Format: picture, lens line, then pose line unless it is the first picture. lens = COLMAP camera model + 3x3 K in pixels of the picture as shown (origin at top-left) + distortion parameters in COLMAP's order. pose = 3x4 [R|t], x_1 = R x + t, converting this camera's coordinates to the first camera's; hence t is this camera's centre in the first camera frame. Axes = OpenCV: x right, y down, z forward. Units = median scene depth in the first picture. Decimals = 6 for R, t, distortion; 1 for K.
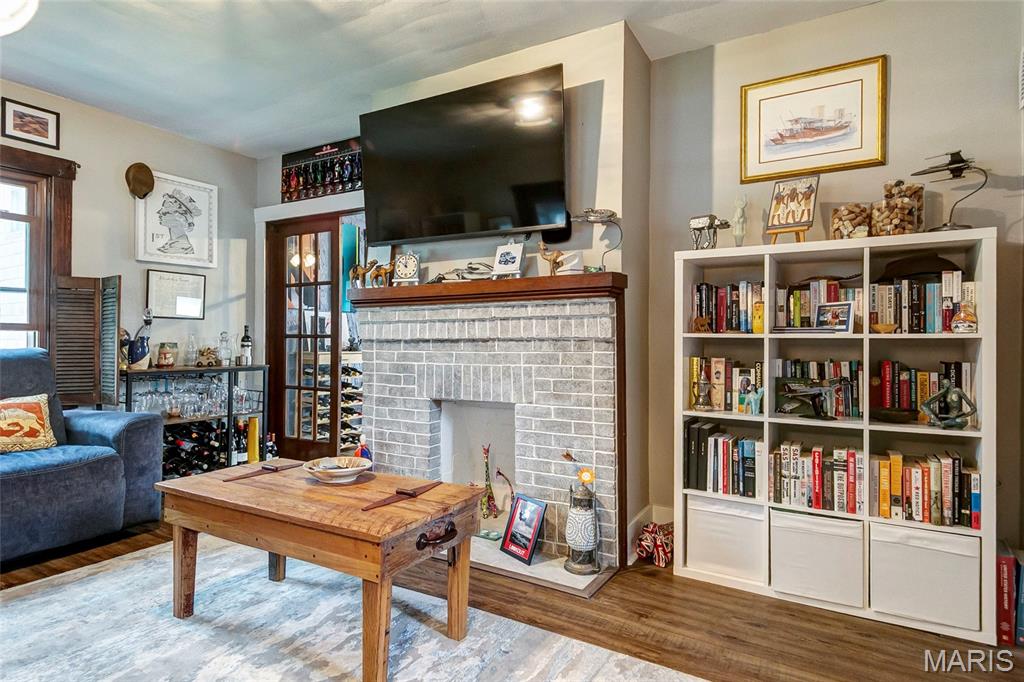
lens RADIAL K [[562.2, 0, 510.2], [0, 562.2, 336.3], [0, 0, 1]] dist [0.019977, -0.004342]
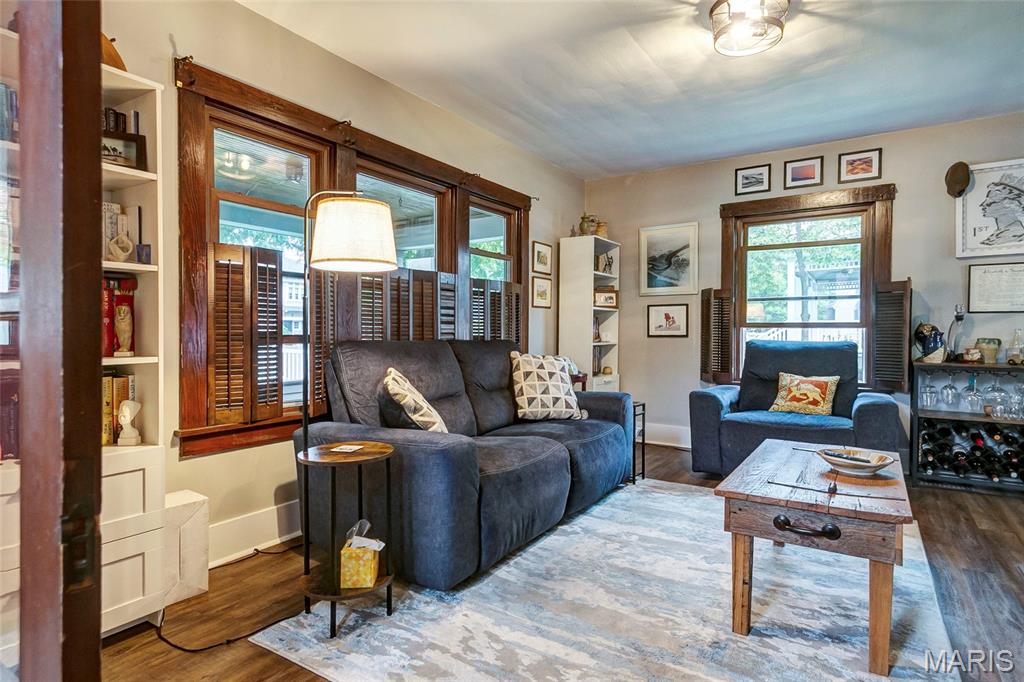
lens RADIAL K [[562.2, 0, 509.8], [0, 562.2, 336.3], [0, 0, 1]] dist [0.019977, -0.004342]
pose [[-0.027303, 0.004657, -0.999616, 0.445303], [0.001611, 0.999988, 0.004614, 0.002171], [0.999626, -0.001484, -0.027310, 0.248086]]
